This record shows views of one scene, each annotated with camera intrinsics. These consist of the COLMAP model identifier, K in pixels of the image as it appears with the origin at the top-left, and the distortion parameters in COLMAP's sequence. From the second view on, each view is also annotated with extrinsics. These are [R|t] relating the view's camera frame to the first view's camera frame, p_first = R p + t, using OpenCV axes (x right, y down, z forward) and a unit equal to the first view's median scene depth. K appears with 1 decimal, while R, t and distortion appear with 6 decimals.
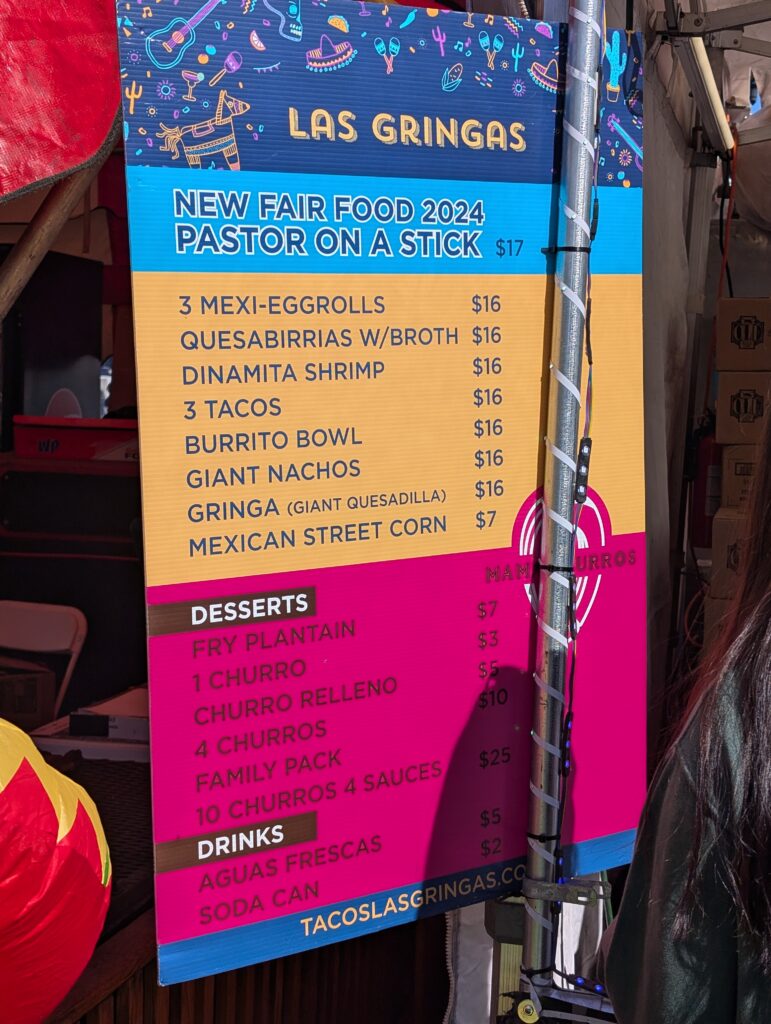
lens RADIAL K [[1464.6, 0, 385.4], [0, 1464.6, 510.7], [0, 0, 1]] dist [0.032201, 0.000000]
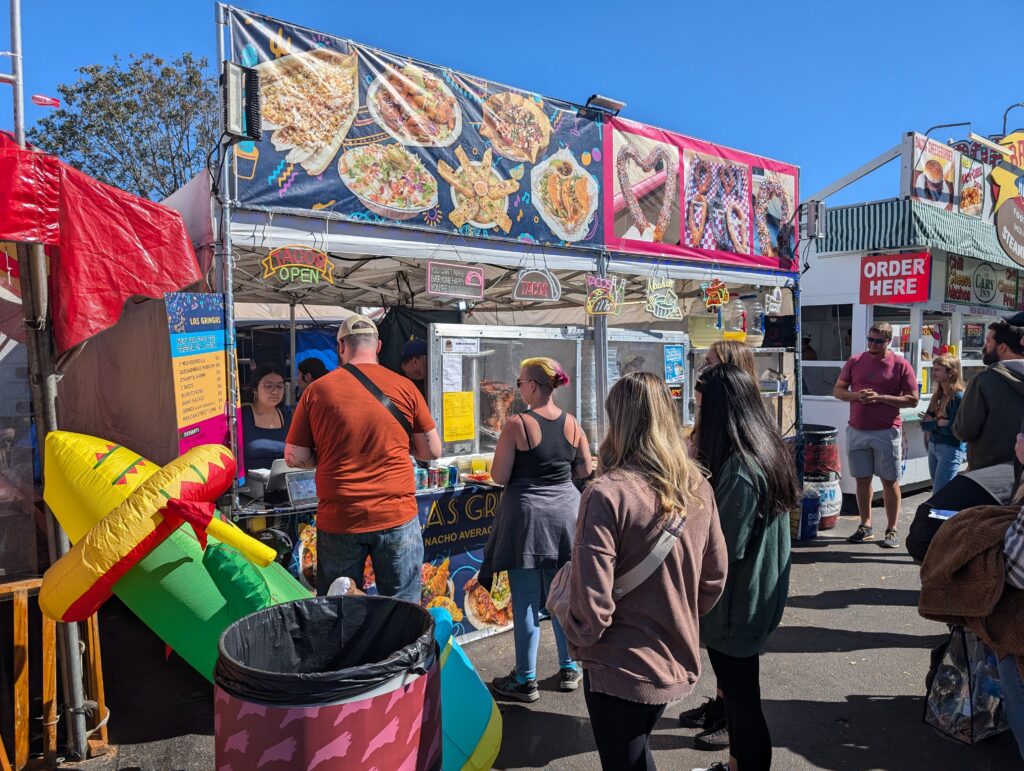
lens RADIAL K [[716.0, 0, 512.1], [0, 716.0, 387.5], [0, 0, 1]] dist [0.000041, 0.000029]
pose [[0.556629, -0.080726, 0.826829, -1.229230], [0.090187, 0.995257, 0.036455, -0.053067], [-0.825851, 0.054278, 0.561270, -0.929331]]
